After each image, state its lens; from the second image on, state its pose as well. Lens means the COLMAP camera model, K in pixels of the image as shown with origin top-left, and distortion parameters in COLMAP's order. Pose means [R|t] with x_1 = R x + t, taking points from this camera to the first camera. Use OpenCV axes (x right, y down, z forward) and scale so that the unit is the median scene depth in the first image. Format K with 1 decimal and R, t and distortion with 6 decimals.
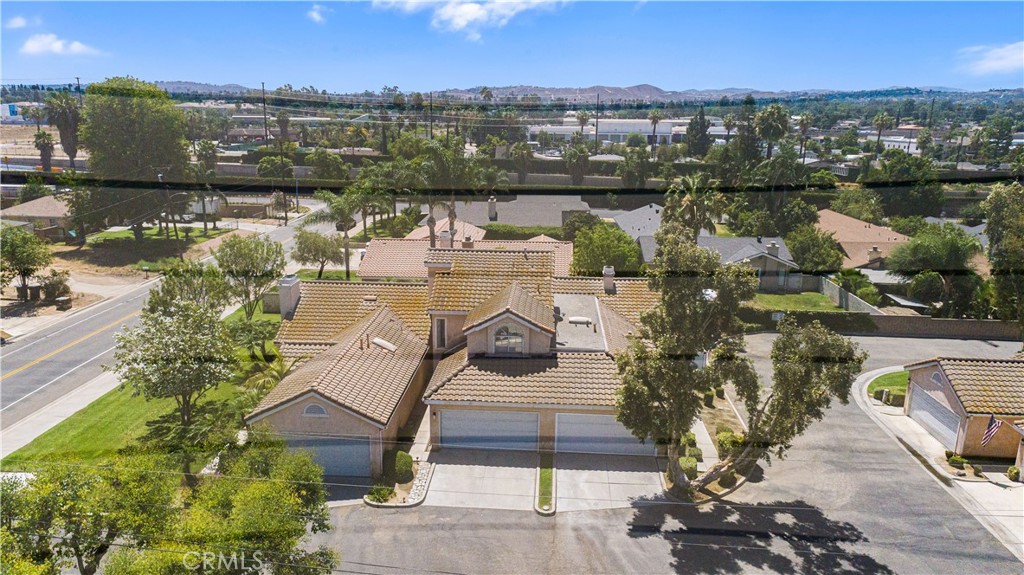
lens RADIAL K [[697.7, 0, 510.5], [0, 697.7, 285.1], [0, 0, 1]] dist [0.004477, 0.018460]
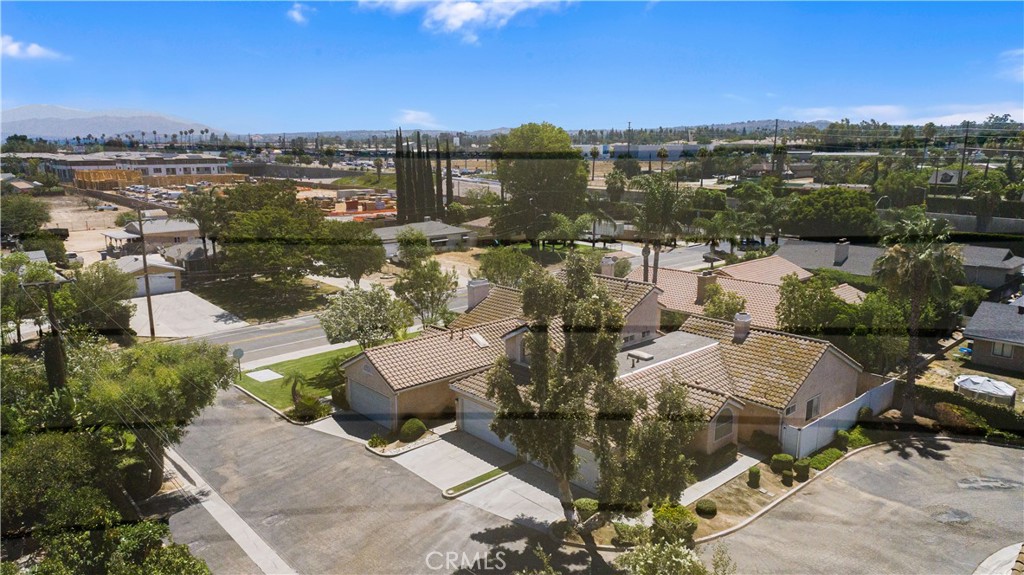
lens RADIAL K [[697.7, 0, 510.5], [0, 697.7, 285.1], [0, 0, 1]] dist [0.004477, 0.018460]
pose [[0.710493, 0.123854, -0.692719, 0.822597], [-0.157691, 0.987378, 0.014801, -0.042190], [0.685809, 0.098719, 0.721055, 0.207343]]
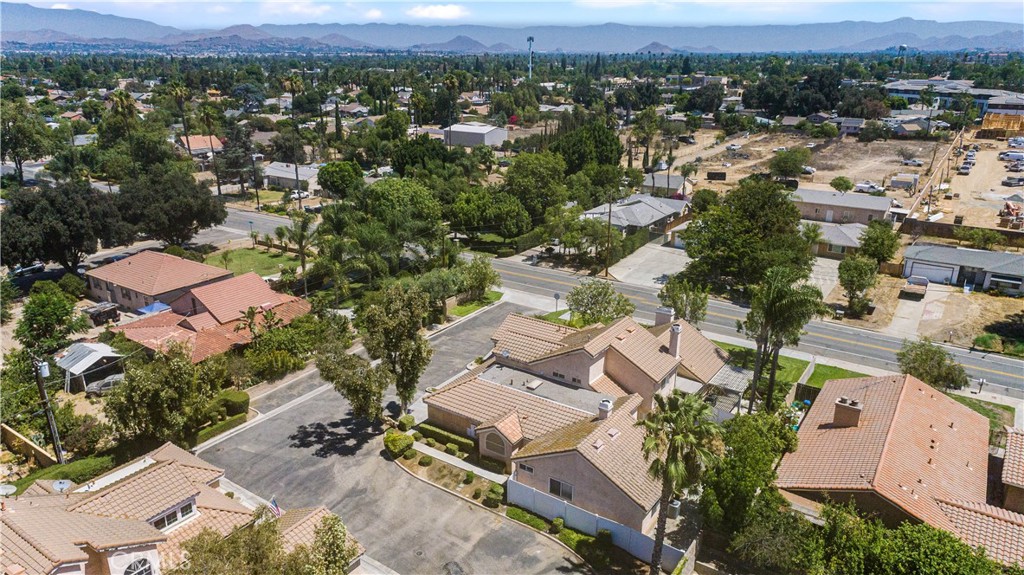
lens RADIAL K [[697.7, 0, 510.5], [0, 697.7, 285.1], [0, 0, 1]] dist [0.004477, 0.018460]
pose [[-0.516441, 0.260208, -0.815831, 1.507585], [-0.216091, 0.882281, 0.418193, -0.862880], [0.828610, 0.392266, -0.399417, 1.840683]]
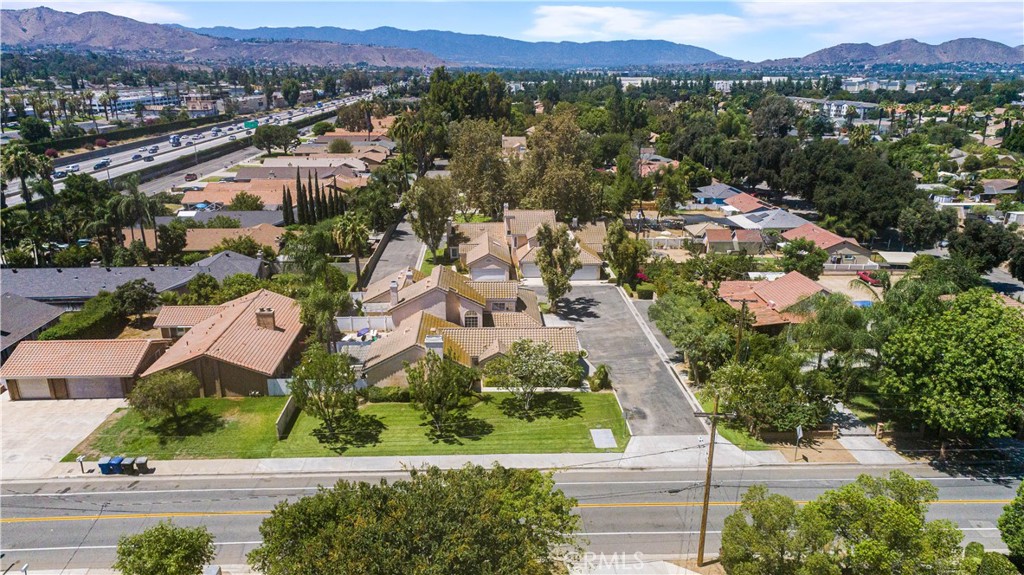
lens RADIAL K [[697.7, 0, 510.5], [0, 697.7, 285.1], [0, 0, 1]] dist [0.004477, 0.018460]
pose [[-0.105776, -0.314047, 0.943496, -2.343504], [0.233054, 0.914563, 0.330545, -0.773966], [-0.966694, 0.254850, -0.023549, 1.207556]]
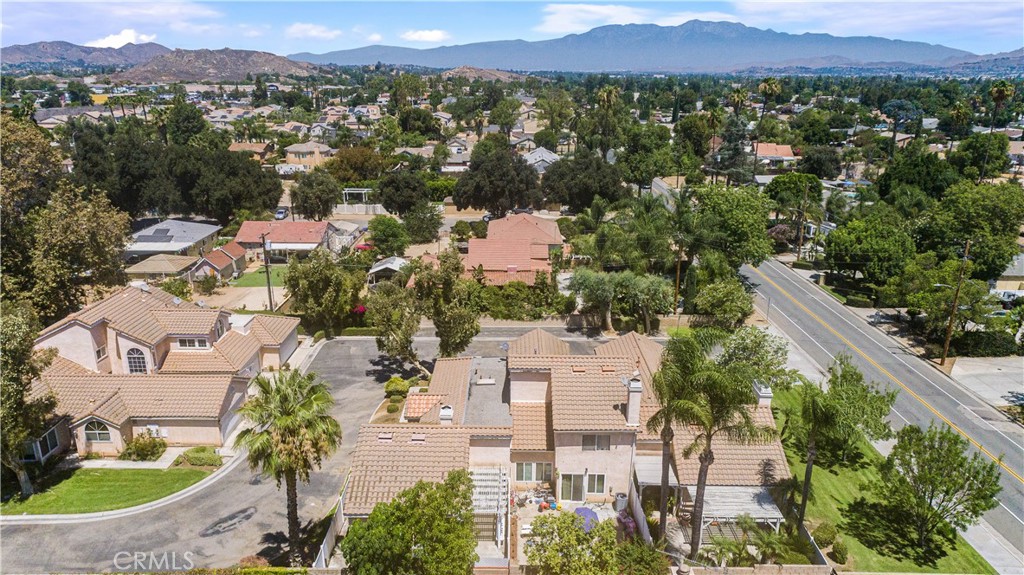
lens RADIAL K [[697.7, 0, 510.5], [0, 697.7, 285.1], [0, 0, 1]] dist [0.004477, 0.018460]
pose [[-0.998096, -0.000571, -0.061676, 0.172506], [-0.032397, 0.855762, 0.516355, -0.933502], [0.052485, 0.517370, -0.854151, 2.527306]]
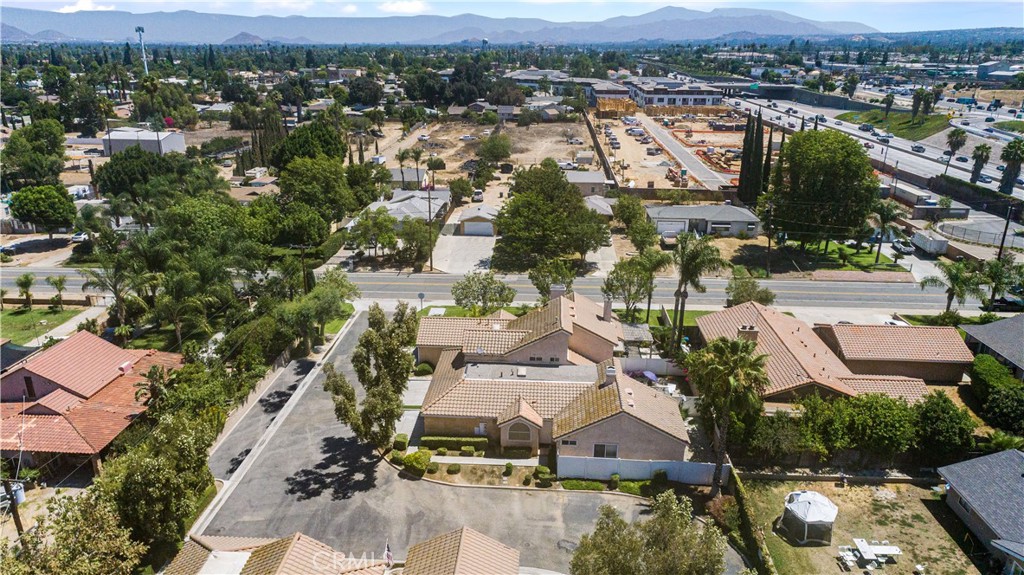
lens RADIAL K [[697.7, 0, 510.5], [0, 697.7, 285.1], [0, 0, 1]] dist [0.004477, 0.018460]
pose [[-0.001974, 0.316454, -0.948606, 1.822371], [-0.246909, 0.919083, 0.307119, -0.711674], [0.969037, 0.234825, 0.076321, 1.070349]]
